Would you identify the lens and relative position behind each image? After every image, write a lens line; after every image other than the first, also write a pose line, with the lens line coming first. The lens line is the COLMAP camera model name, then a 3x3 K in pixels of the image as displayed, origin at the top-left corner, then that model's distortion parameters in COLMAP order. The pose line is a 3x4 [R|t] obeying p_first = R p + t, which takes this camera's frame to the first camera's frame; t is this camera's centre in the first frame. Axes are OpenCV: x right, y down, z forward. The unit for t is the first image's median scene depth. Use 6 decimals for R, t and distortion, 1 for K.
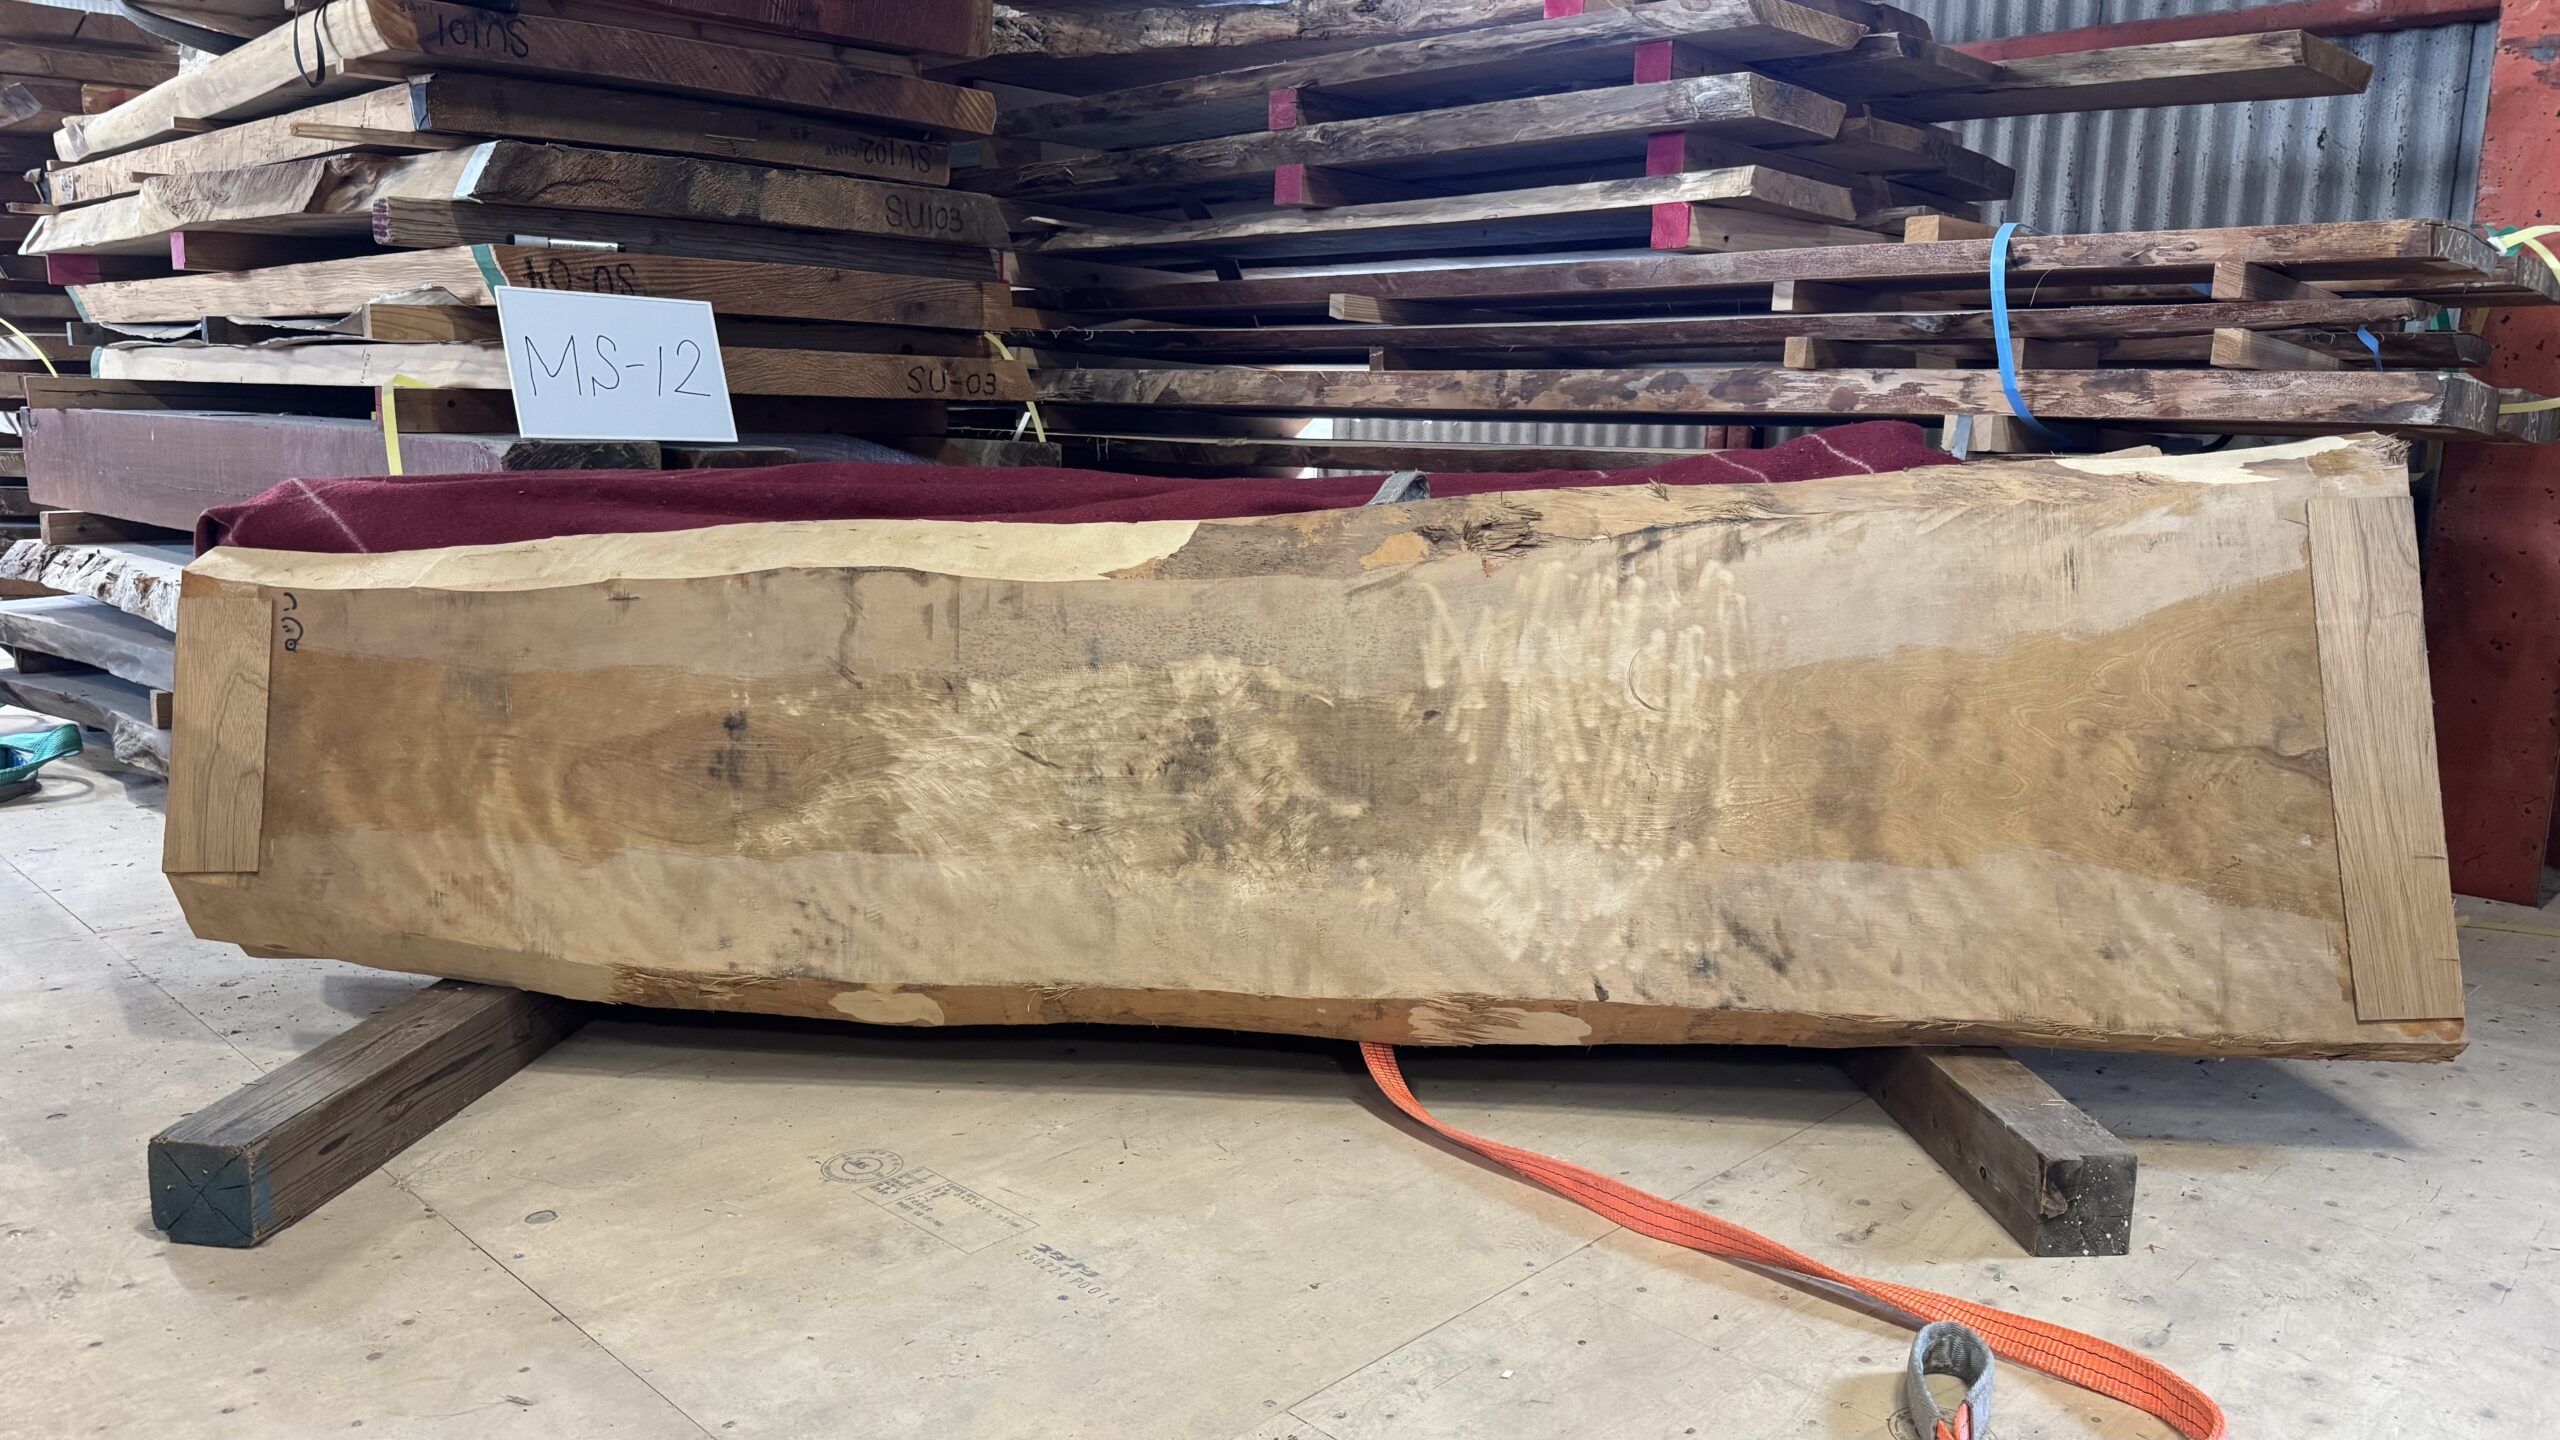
lens RADIAL K [[1818.1, 0, 1271.9], [0, 1818.1, 720.1], [0, 0, 1]] dist [0.033012, -0.044825]
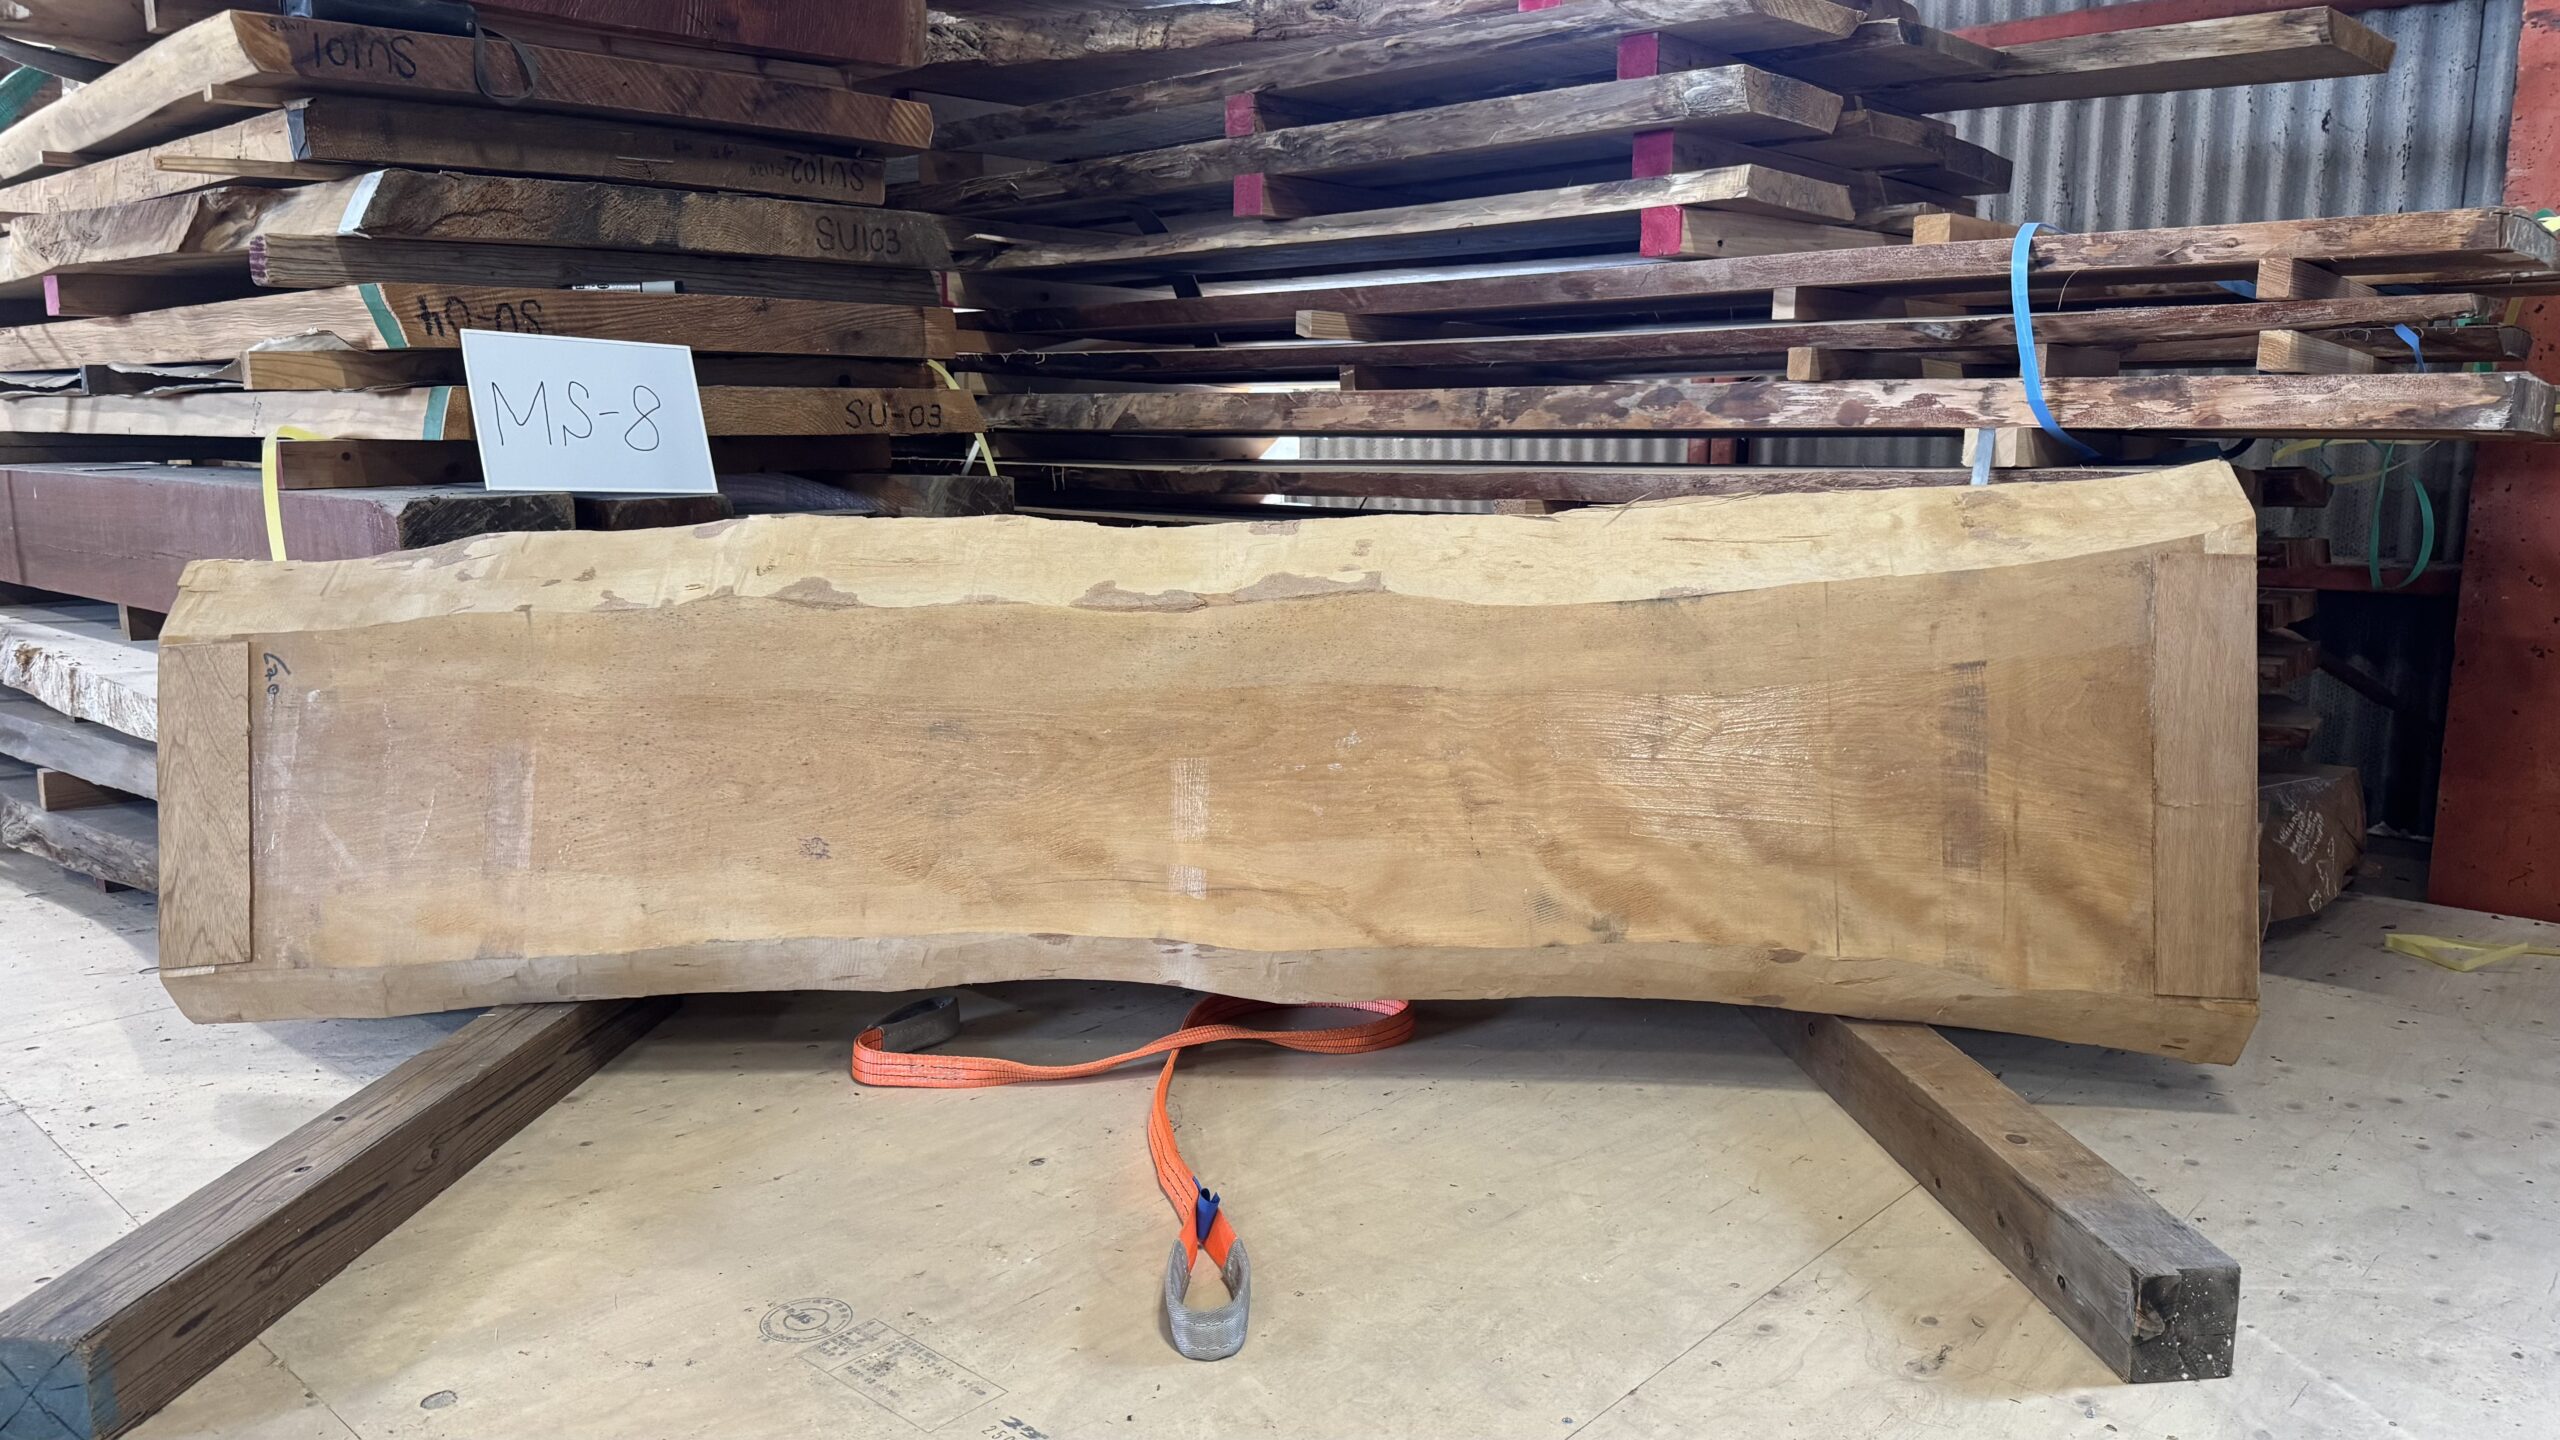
lens RADIAL K [[1818.1, 0, 1277.0], [0, 1818.1, 720.5], [0, 0, 1]] dist [0.033012, -0.044825]
pose [[0.999353, -0.029506, 0.020546, -0.005573], [0.029536, 0.999563, -0.001164, -0.035379], [-0.020502, 0.001770, 0.999788, 0.100167]]
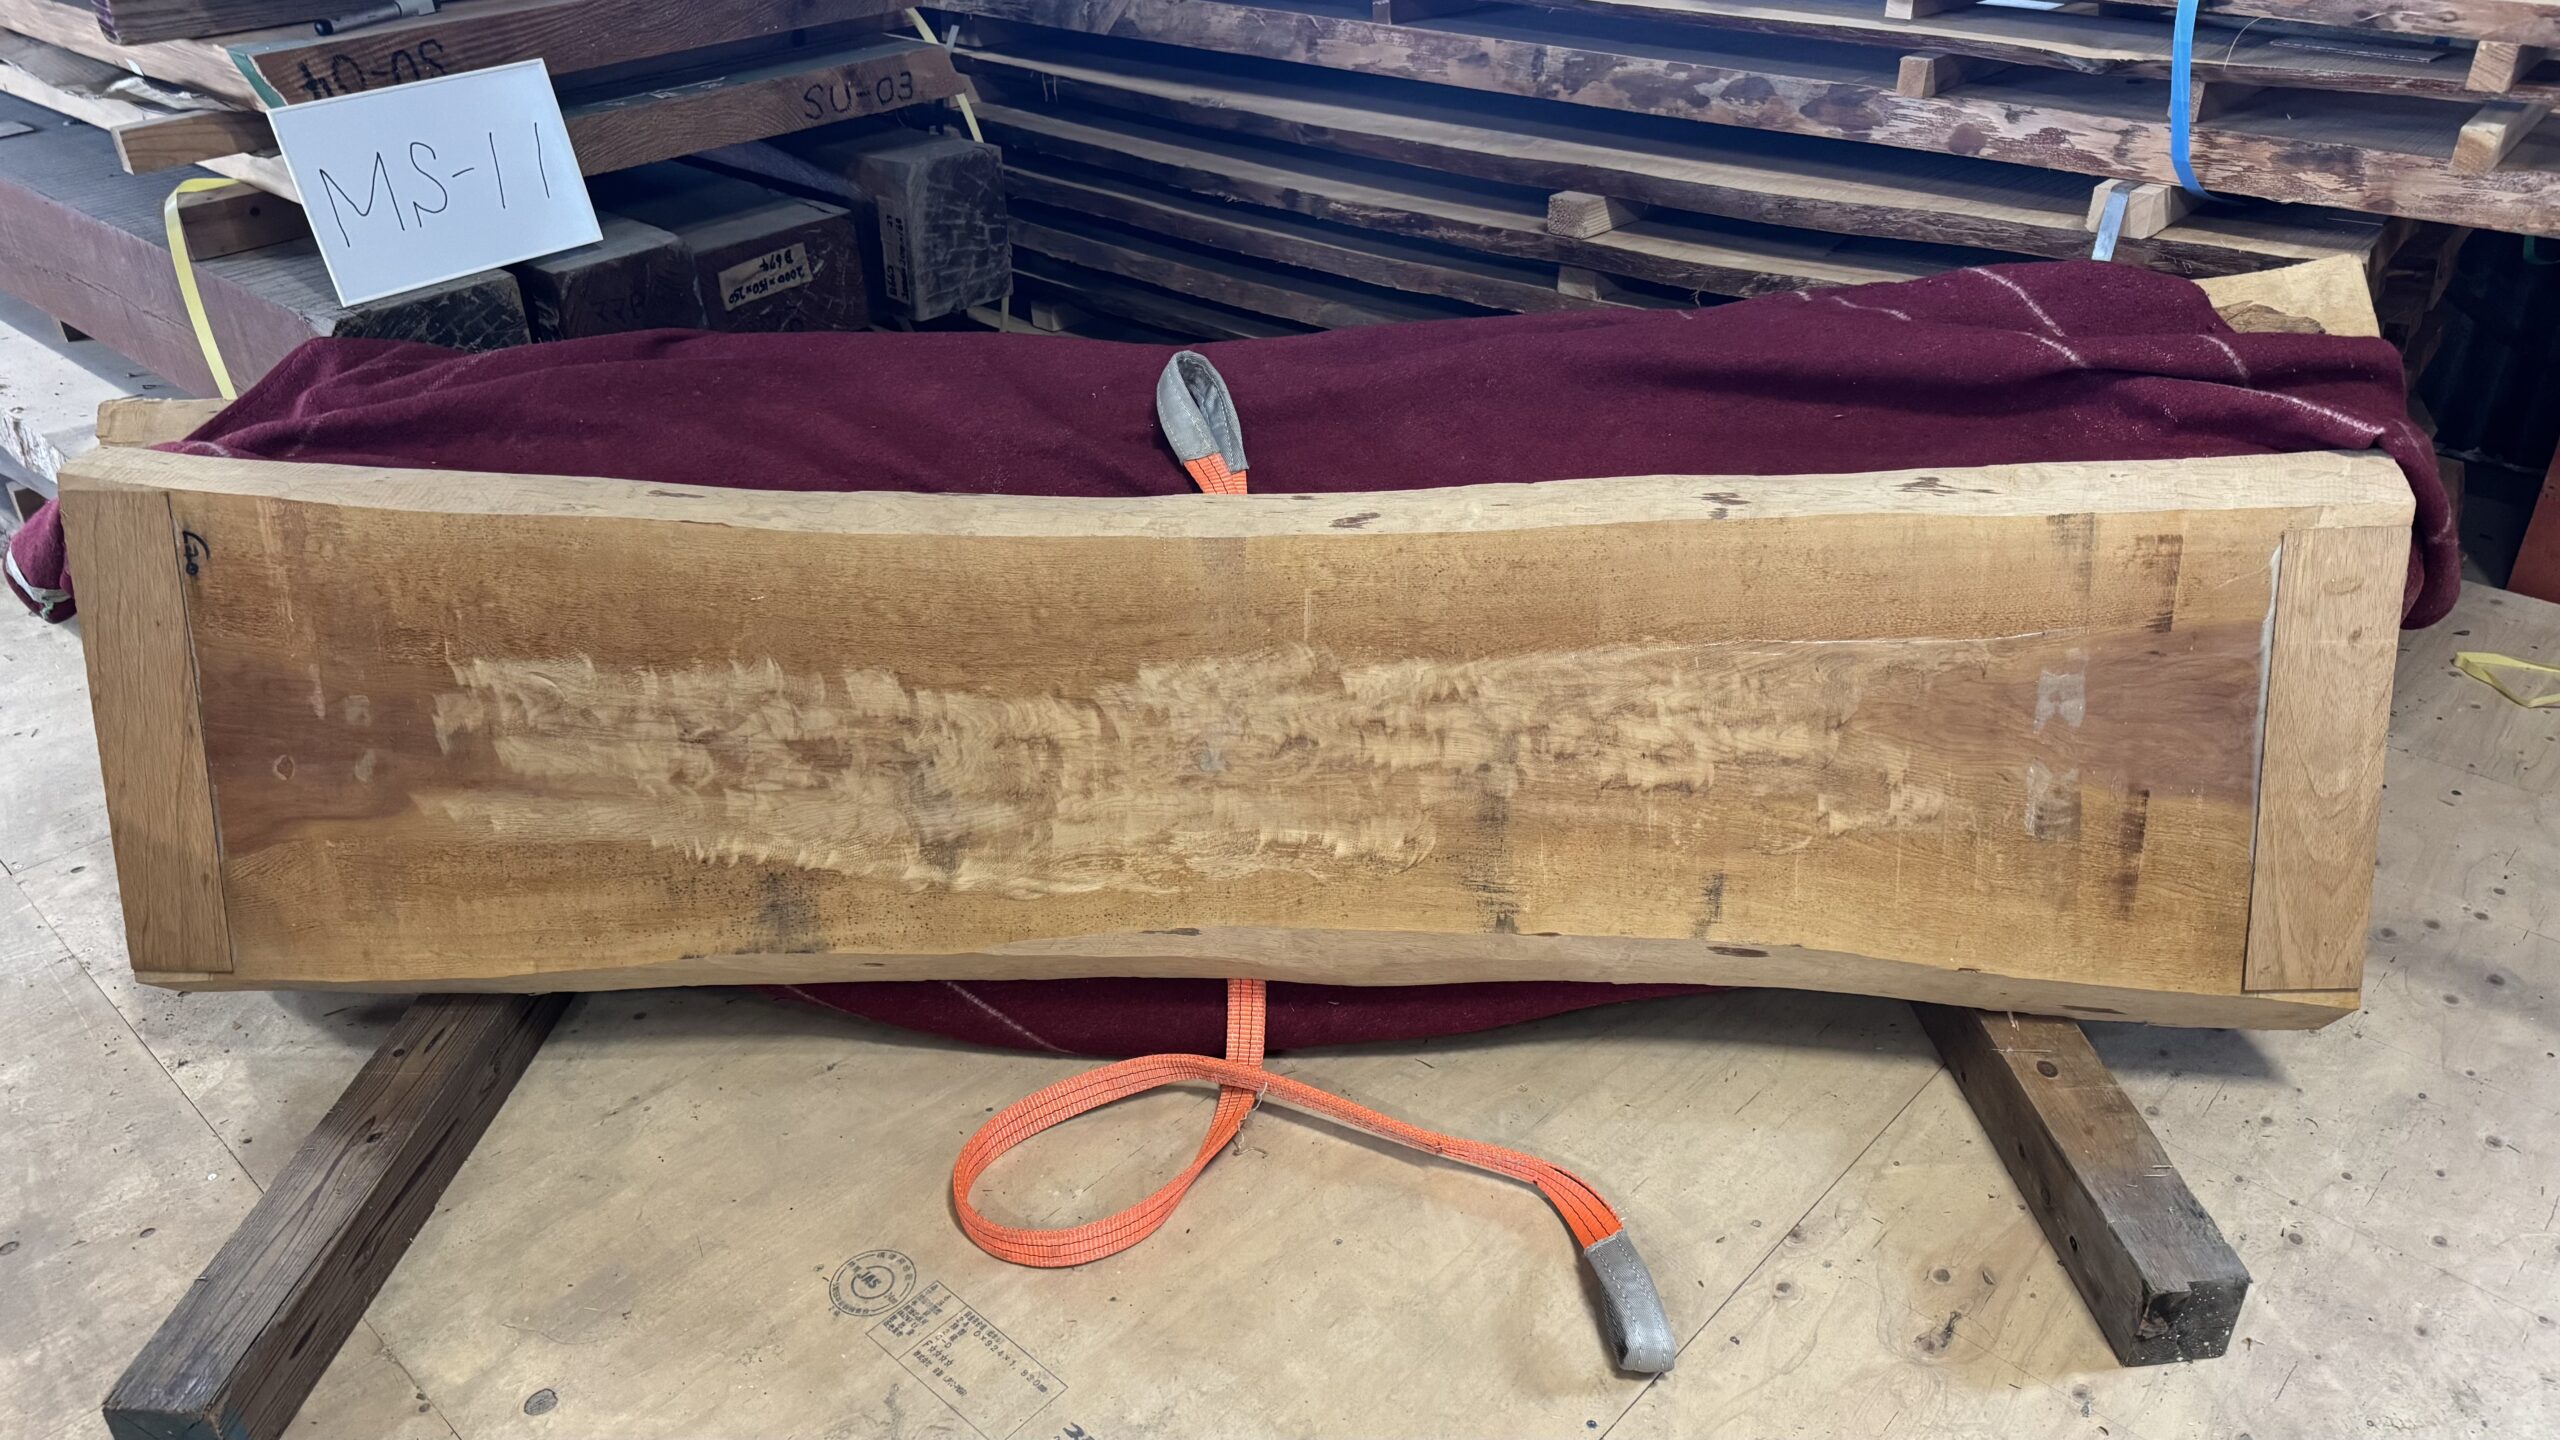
lens RADIAL K [[1818.1, 0, 1282.5], [0, 1818.1, 732.4], [0, 0, 1]] dist [0.033012, -0.044825]
pose [[0.998746, -0.049479, -0.007628, 0.005737], [0.048889, 0.931103, 0.361464, -0.319800], [-0.010782, -0.361384, 0.932355, 0.208744]]
